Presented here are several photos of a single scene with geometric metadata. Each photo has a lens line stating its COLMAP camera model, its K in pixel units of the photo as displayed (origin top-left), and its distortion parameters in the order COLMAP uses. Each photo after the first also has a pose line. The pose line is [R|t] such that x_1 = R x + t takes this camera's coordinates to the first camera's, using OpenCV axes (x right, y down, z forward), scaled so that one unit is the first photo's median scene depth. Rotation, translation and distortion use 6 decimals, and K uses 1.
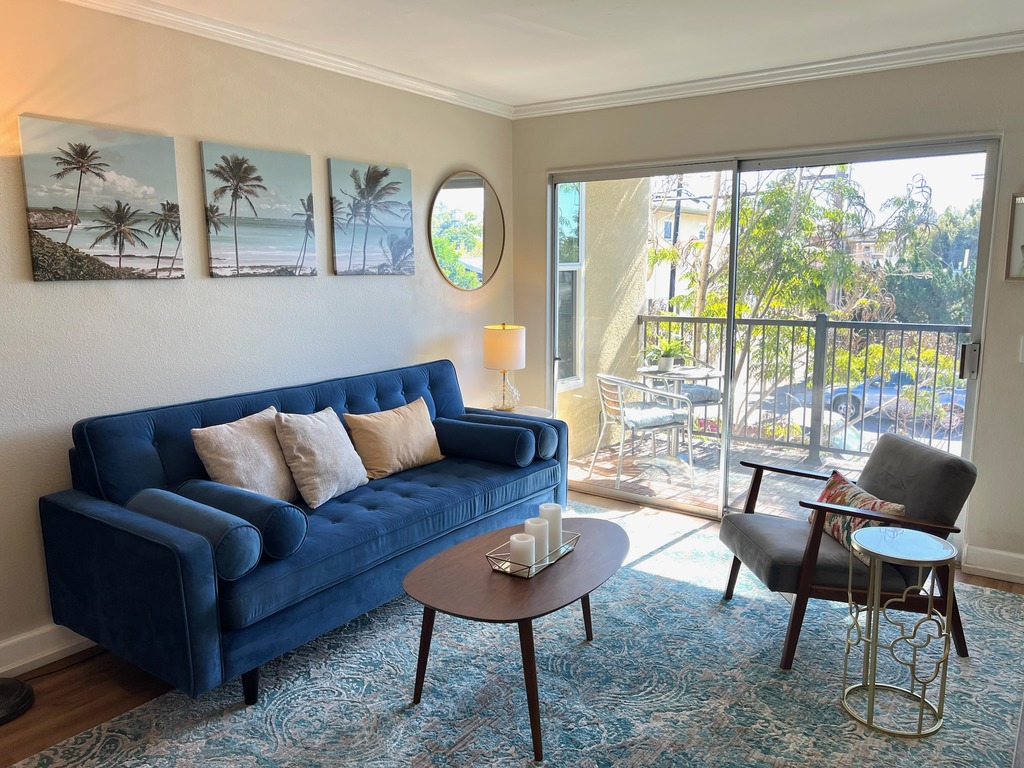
lens RADIAL K [[772.7, 0, 512.0], [0, 772.7, 384.0], [0, 0, 1]] dist [0.060045, -0.064098]
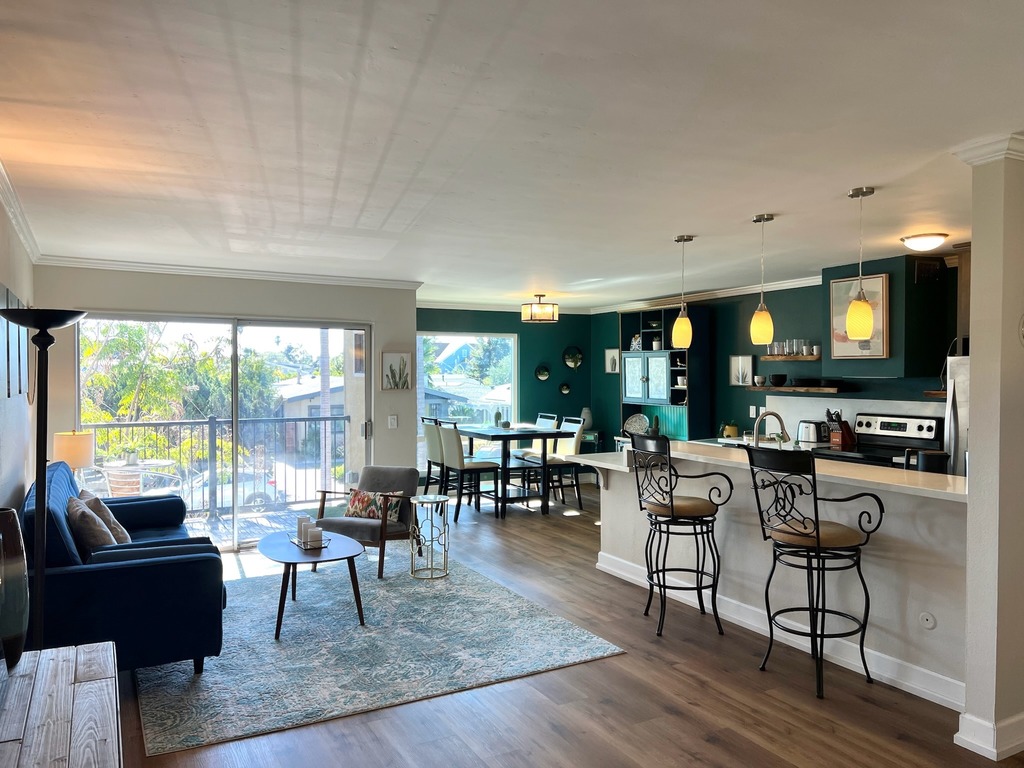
lens RADIAL K [[765.2, 0, 515.5], [0, 765.2, 390.8], [0, 0, 1]] dist [0.116404, -0.150287]
pose [[0.428620, -0.014546, 0.903368, -1.059960], [0.135510, 0.989595, -0.048361, 0.018138], [-0.893265, 0.143144, 0.426131, -0.202104]]
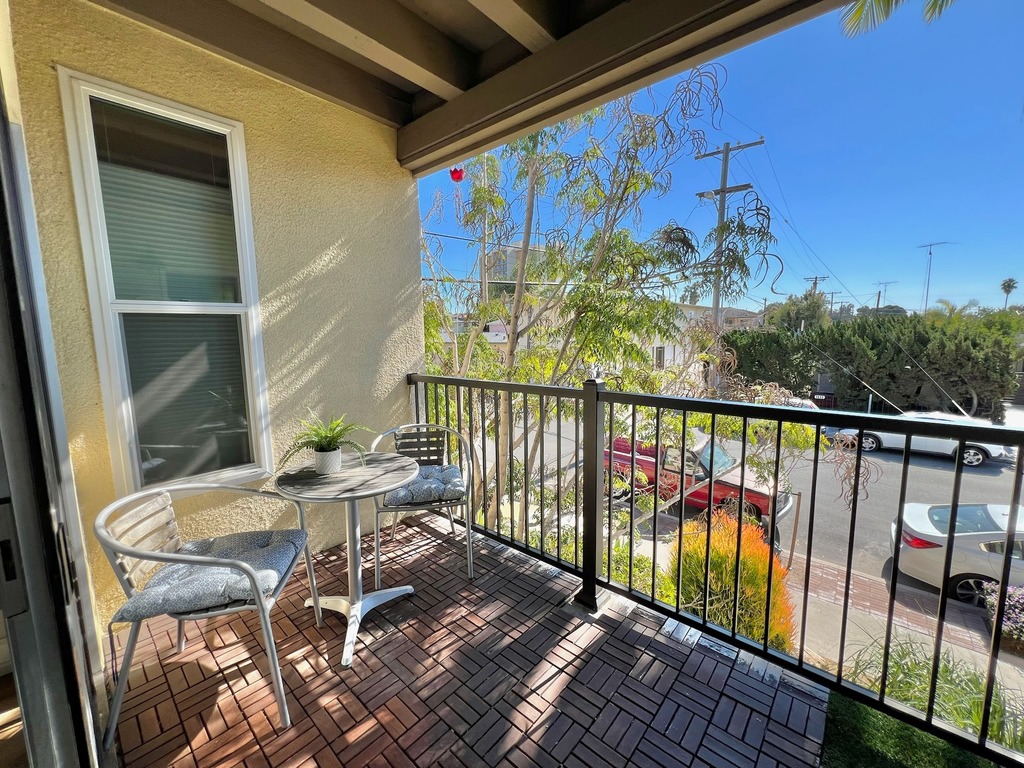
lens RADIAL K [[411.2, 0, 512.0], [0, 411.2, 384.0], [0, 0, 1]] dist [-0.007811, -0.000042]
pose [[0.995938, 0.004081, -0.089947, 0.556948], [-0.006725, 0.999553, -0.029117, -0.116889], [0.089788, 0.029603, 0.995521, 1.012615]]
